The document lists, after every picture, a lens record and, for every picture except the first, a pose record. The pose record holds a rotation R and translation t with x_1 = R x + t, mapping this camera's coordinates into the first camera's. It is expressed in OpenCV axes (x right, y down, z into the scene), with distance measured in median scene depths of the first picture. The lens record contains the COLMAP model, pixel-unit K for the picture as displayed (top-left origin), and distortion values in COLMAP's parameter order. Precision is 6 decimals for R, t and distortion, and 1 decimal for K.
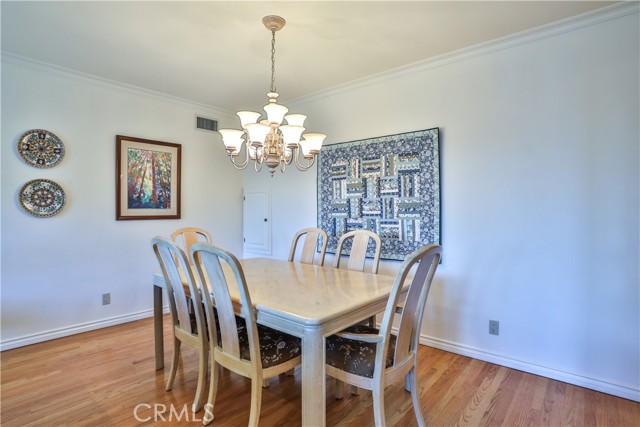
lens RADIAL K [[329.9, 0, 314.4], [0, 329.9, 214.7], [0, 0, 1]] dist [-0.064037, 0.024066]
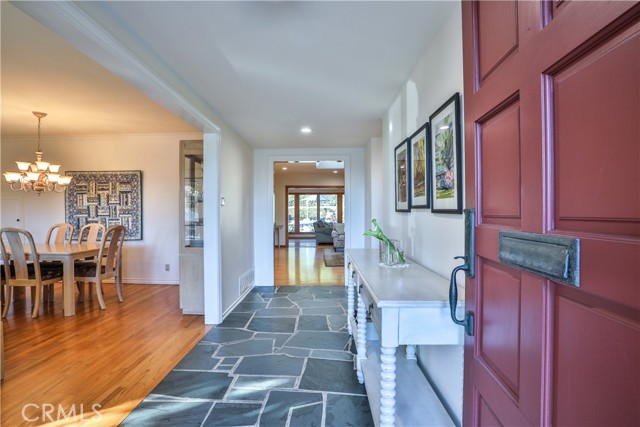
lens RADIAL K [[329.9, 0, 312.8], [0, 329.9, 212.9], [0, 0, 1]] dist [-0.064037, 0.024066]
pose [[0.773832, -0.006506, 0.633358, -0.050704], [0.010305, 0.999944, -0.002319, 0.002706], [-0.633307, 0.008321, 0.773856, -1.041784]]
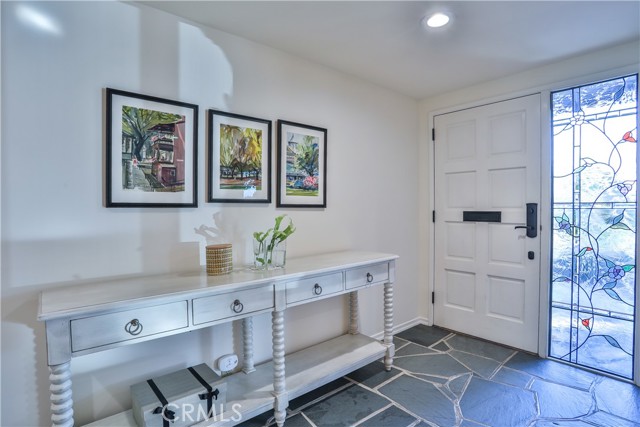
lens RADIAL K [[329.9, 0, 313.9], [0, 329.9, 212.0], [0, 0, 1]] dist [-0.064037, 0.024066]
pose [[-0.987441, -0.003713, 0.157948, 0.339425], [0.001485, 0.999461, 0.032780, -0.008836], [-0.157984, 0.032603, -0.986903, -0.021048]]
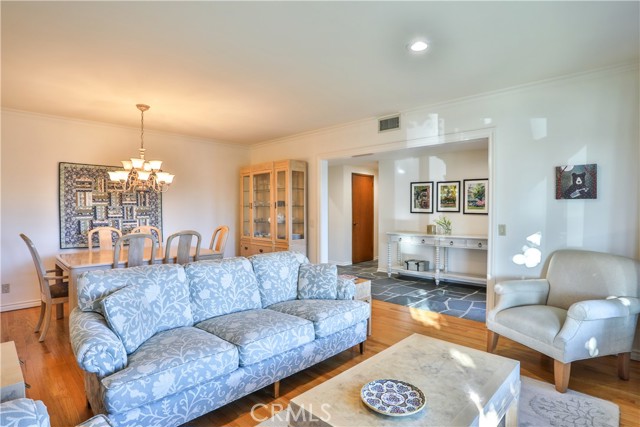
lens RADIAL K [[329.9, 0, 316.2], [0, 329.9, 212.6], [0, 0, 1]] dist [-0.064037, 0.024066]
pose [[0.067929, -0.014336, 0.997587, -1.282973], [0.008184, 0.999871, 0.013812, -0.034786], [-0.997657, 0.007226, 0.068038, -0.027048]]
